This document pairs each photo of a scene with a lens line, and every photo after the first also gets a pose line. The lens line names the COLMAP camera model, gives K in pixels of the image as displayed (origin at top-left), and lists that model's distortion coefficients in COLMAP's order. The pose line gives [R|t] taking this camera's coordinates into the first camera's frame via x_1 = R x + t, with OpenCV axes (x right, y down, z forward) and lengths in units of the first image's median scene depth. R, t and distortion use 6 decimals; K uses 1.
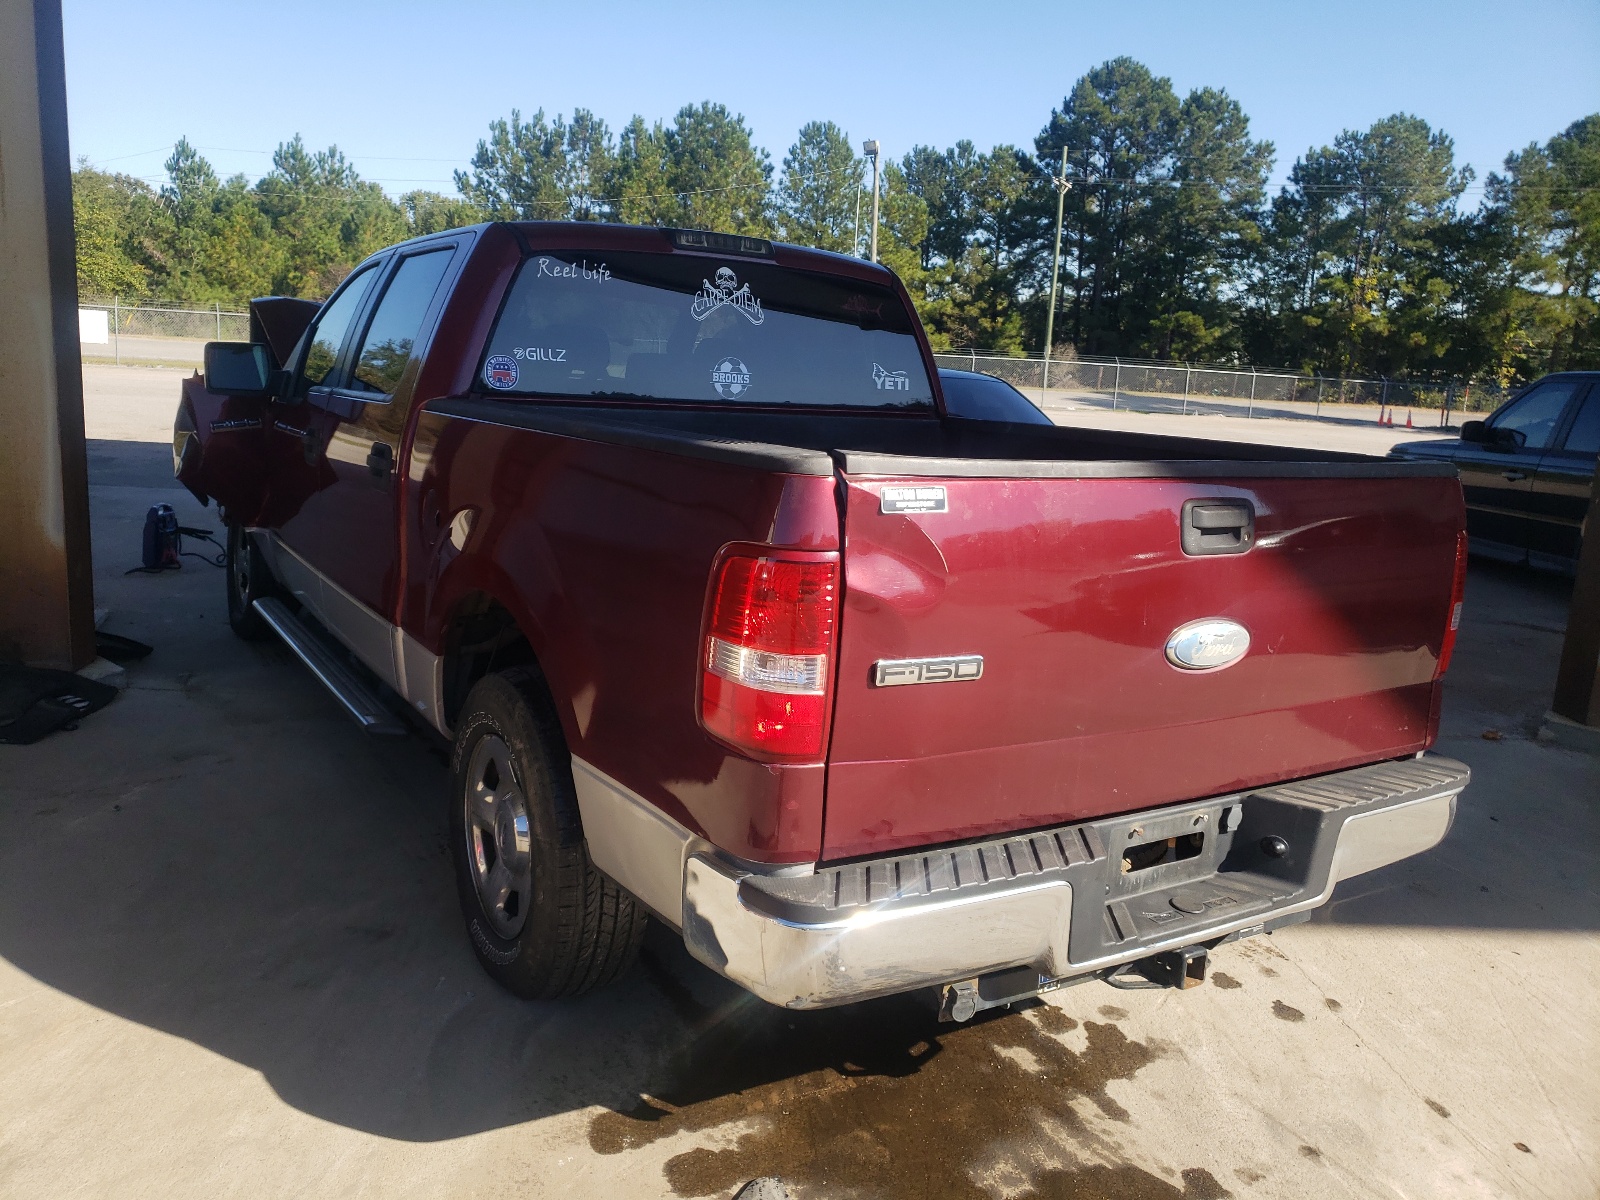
lens RADIAL K [[1248.2, 0, 745.3], [0, 1248.2, 593.6], [0, 0, 1]] dist [0.004525, -0.007072]
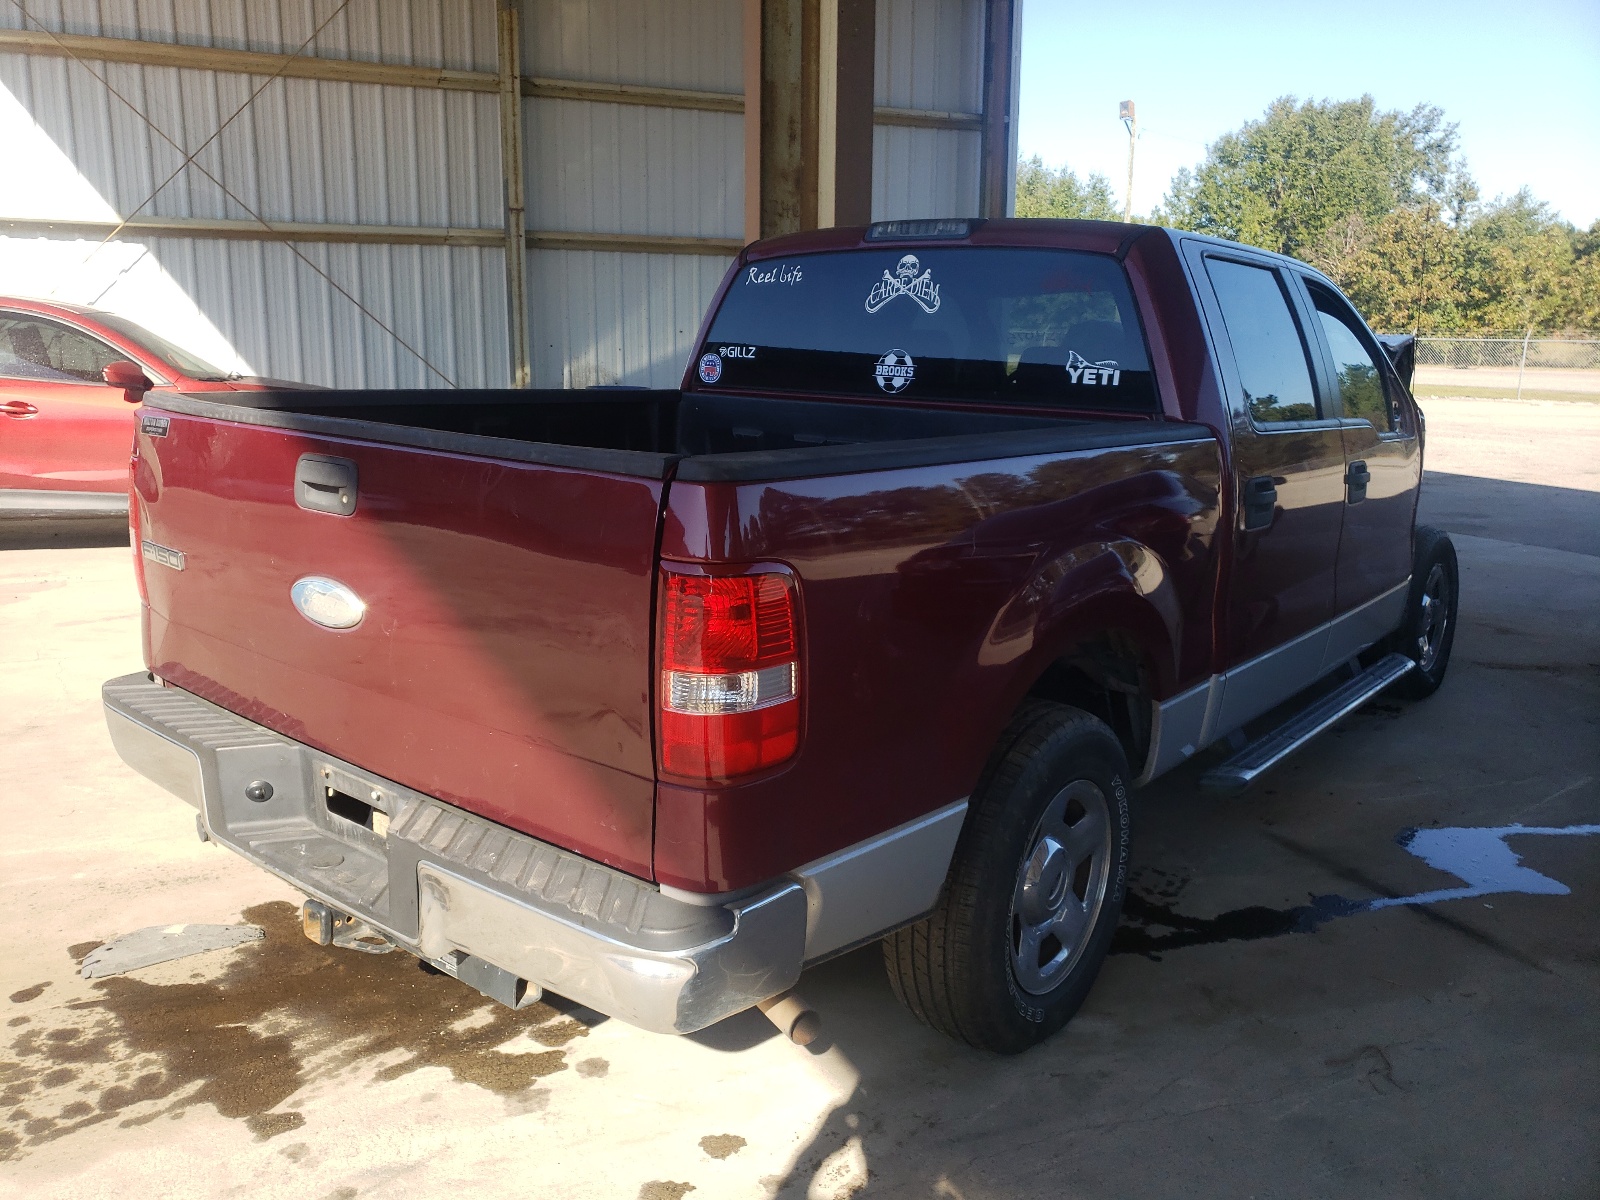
lens RADIAL K [[1248.2, 0, 745.3], [0, 1248.2, 593.6], [0, 0, 1]] dist [0.004525, -0.007072]
pose [[0.333359, 0.144882, -0.931601, 0.939616], [-0.175699, 0.980358, 0.089594, -0.077477], [0.926284, 0.133815, 0.352267, 0.631907]]
